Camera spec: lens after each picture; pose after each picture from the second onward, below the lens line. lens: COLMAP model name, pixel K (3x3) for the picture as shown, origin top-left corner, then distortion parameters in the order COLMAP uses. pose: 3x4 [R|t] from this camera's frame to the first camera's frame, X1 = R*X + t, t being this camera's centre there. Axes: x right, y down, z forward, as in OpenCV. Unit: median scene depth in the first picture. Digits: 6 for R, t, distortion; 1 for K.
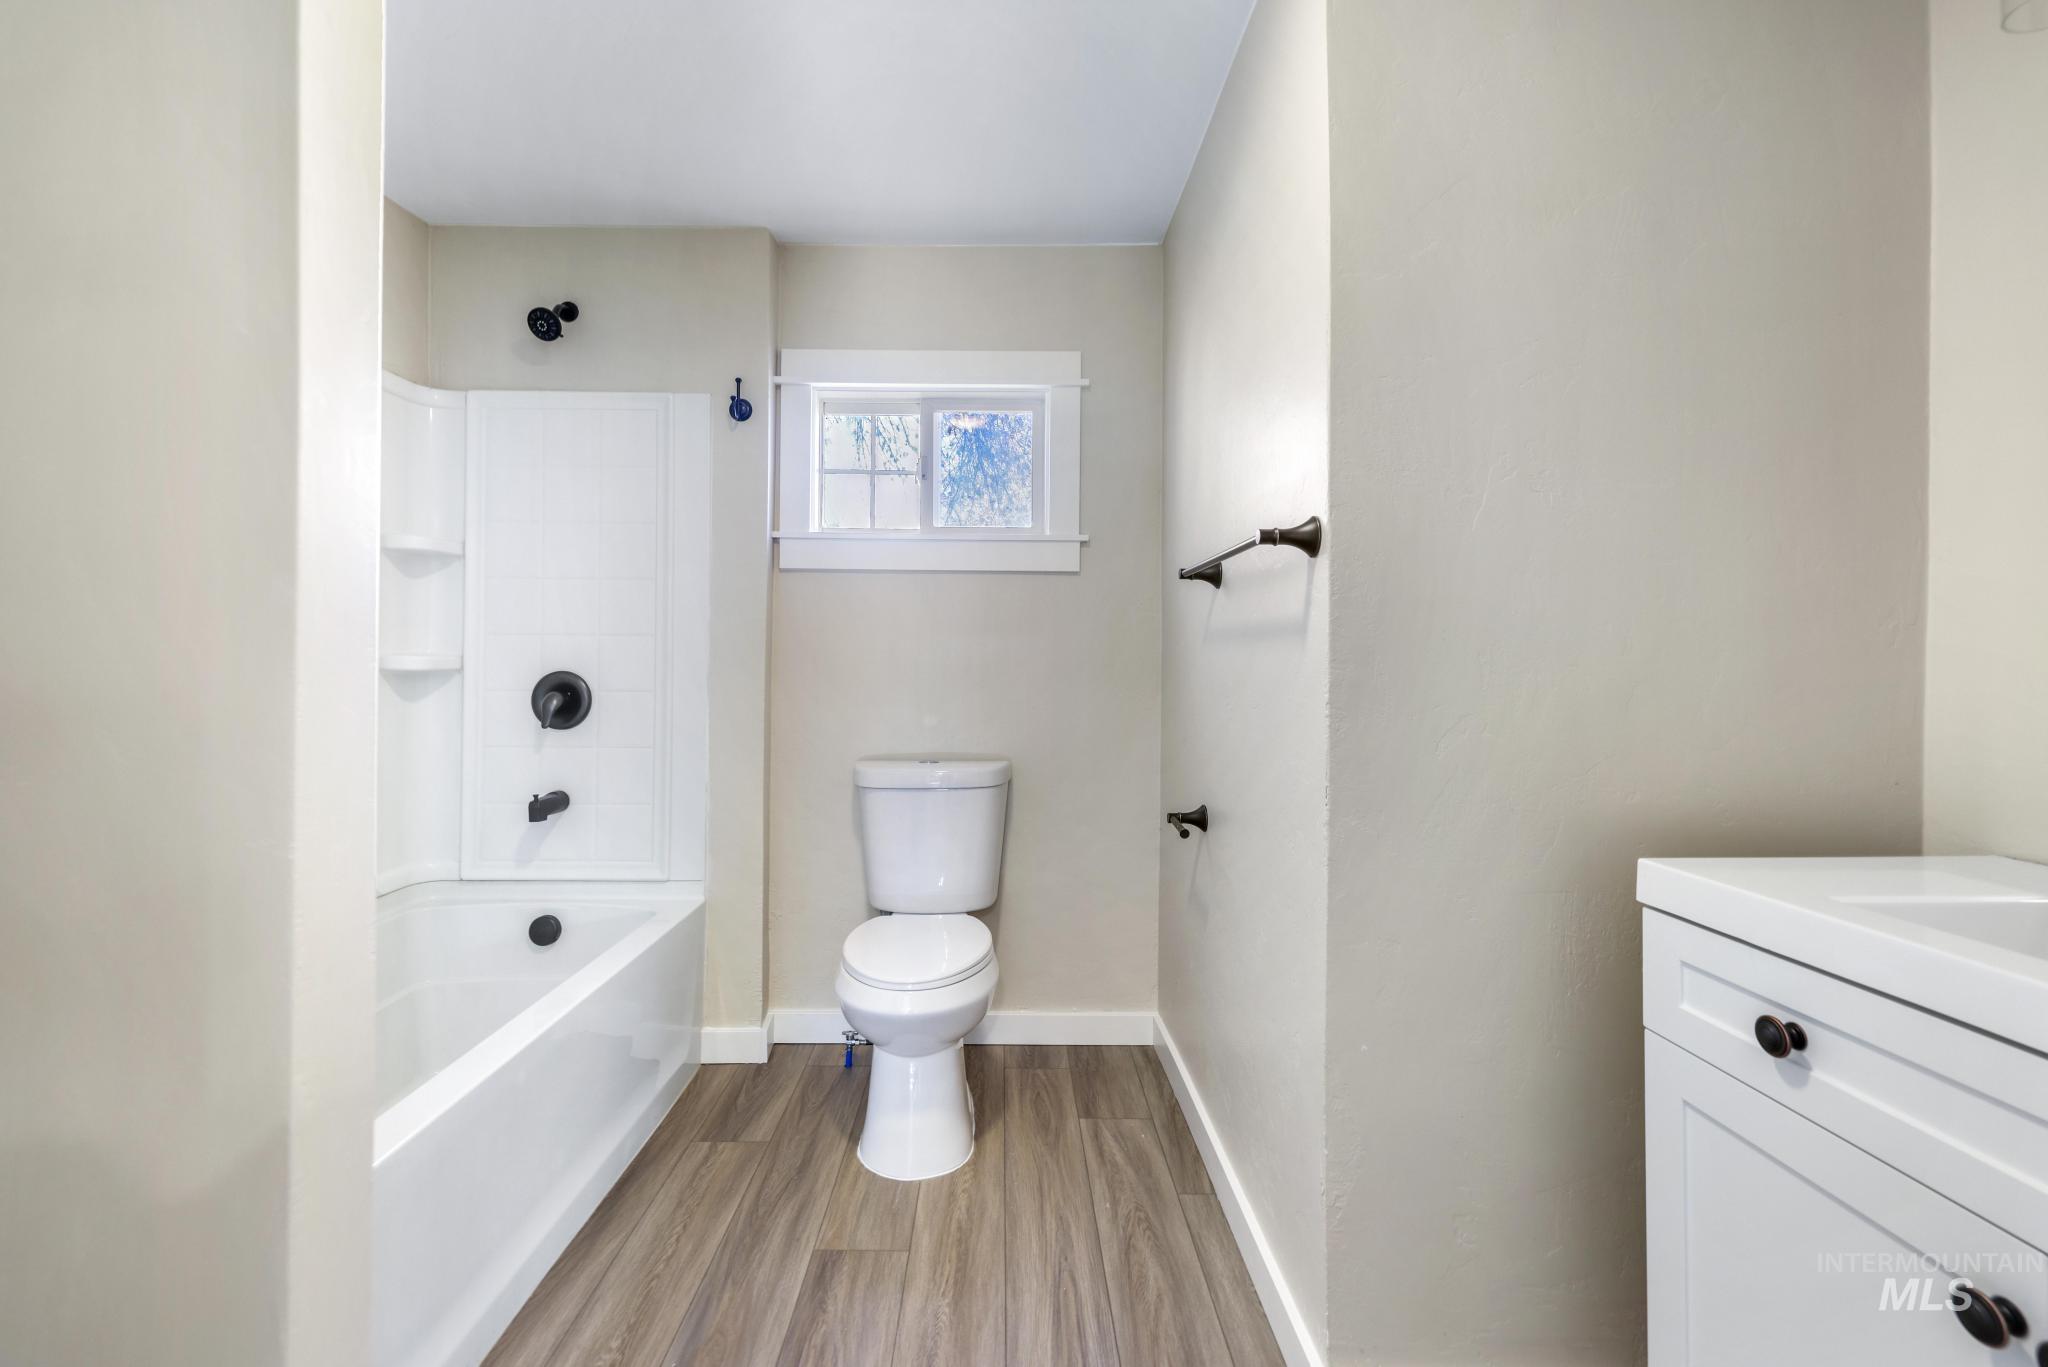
lens RADIAL K [[905.8, 0, 1022.4], [0, 905.8, 671.0], [0, 0, 1]] dist [-0.026475, 0.008528]
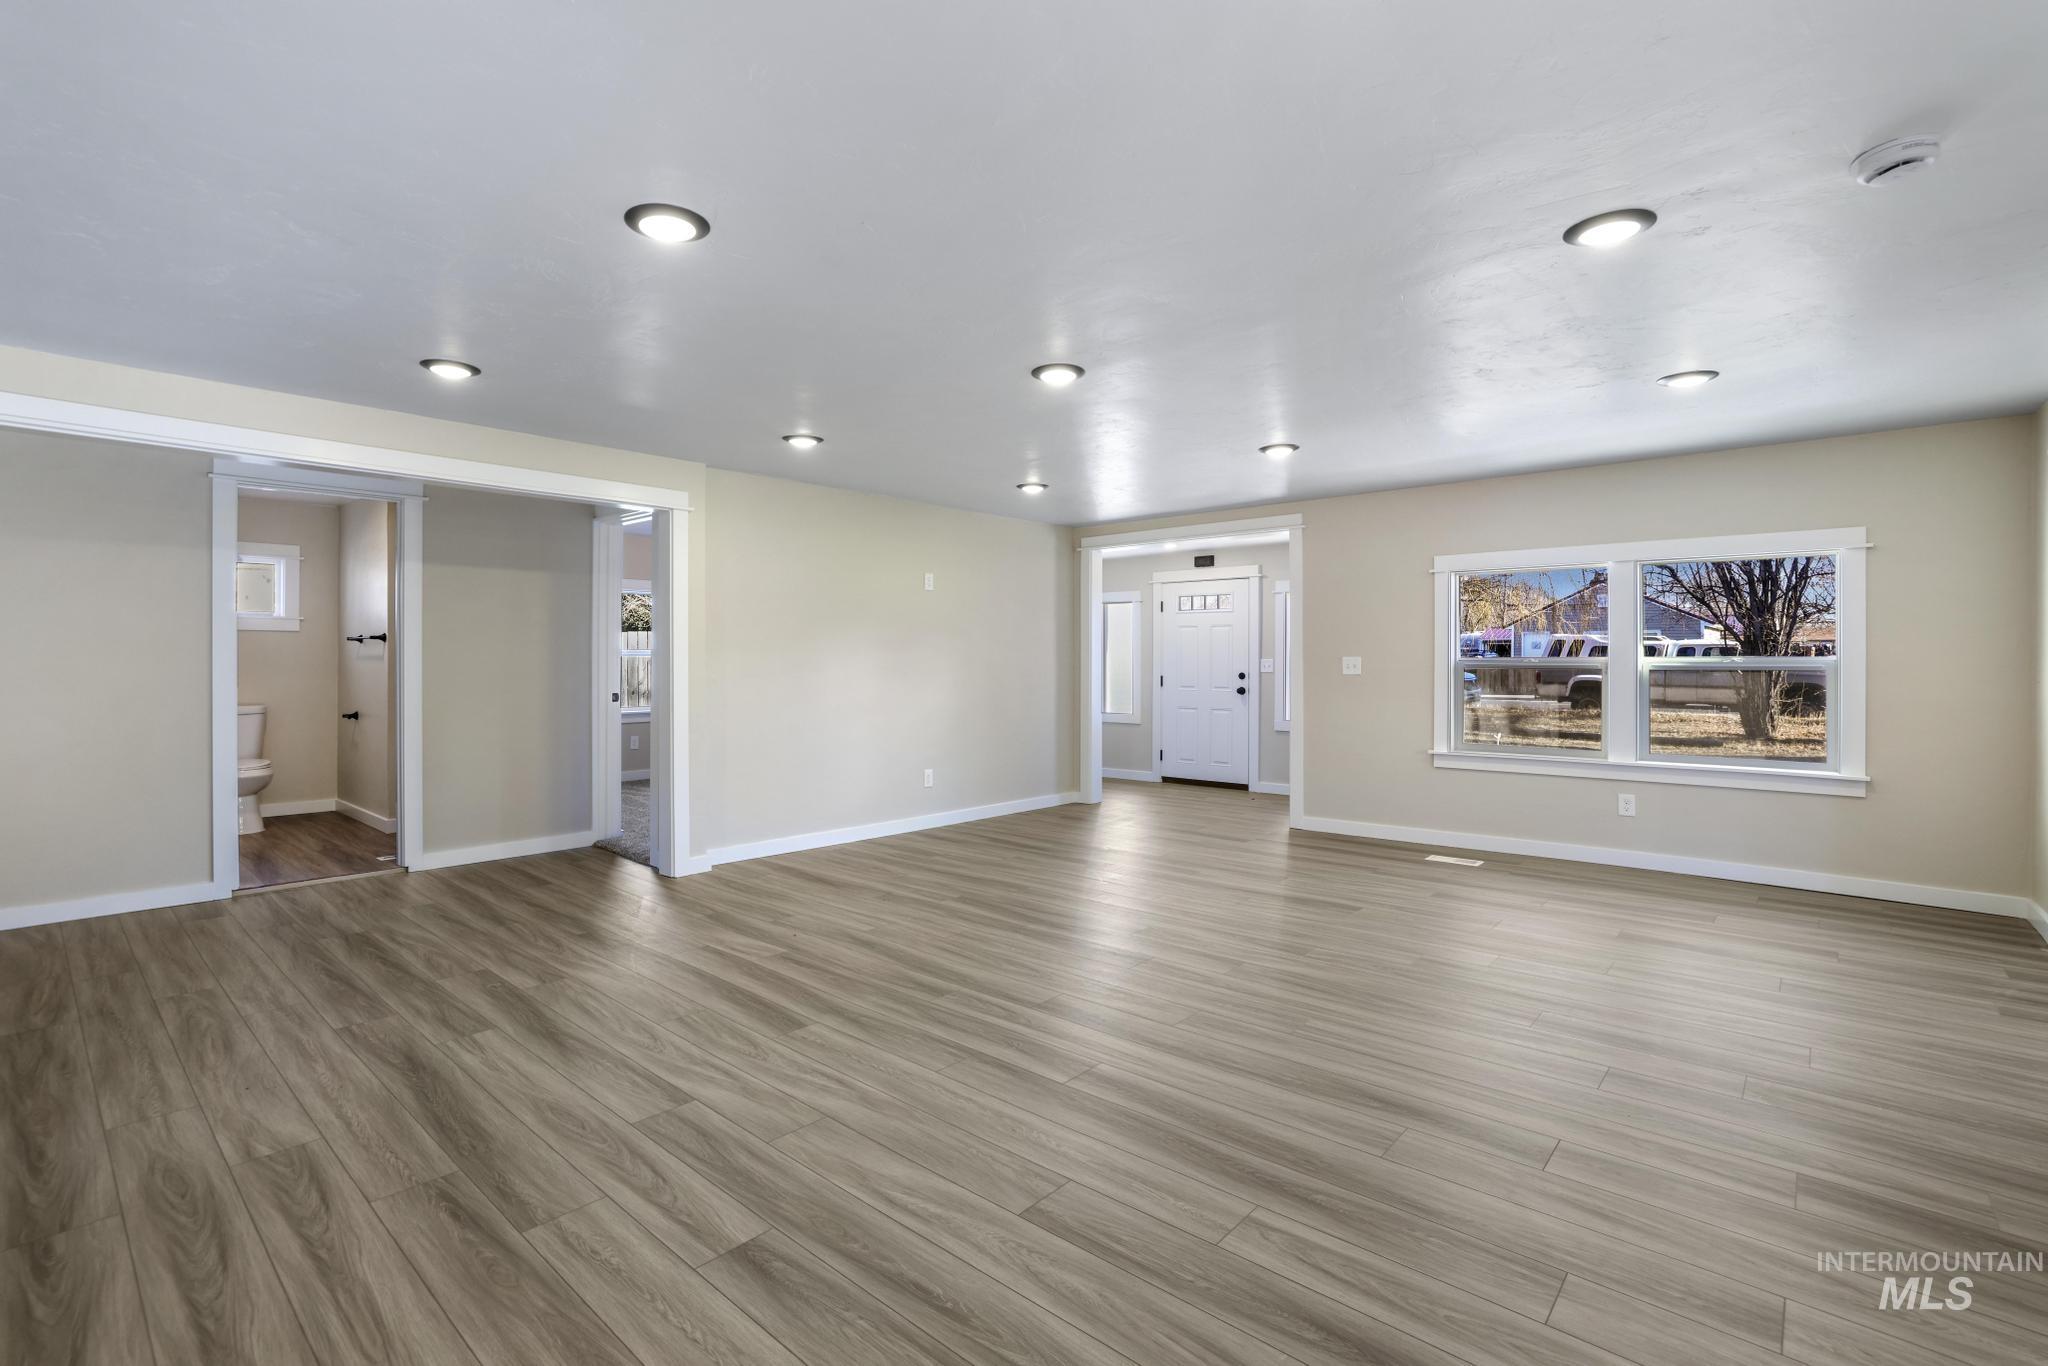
lens RADIAL K [[905.8, 0, 990.6], [0, 905.8, 668.3], [0, 0, 1]] dist [-0.026475, 0.008528]
pose [[0.691476, -0.002589, 0.722395, -0.518579], [0.006923, 0.999971, -0.003044, 0.024436], [-0.722367, 0.007106, 0.691474, -2.718485]]
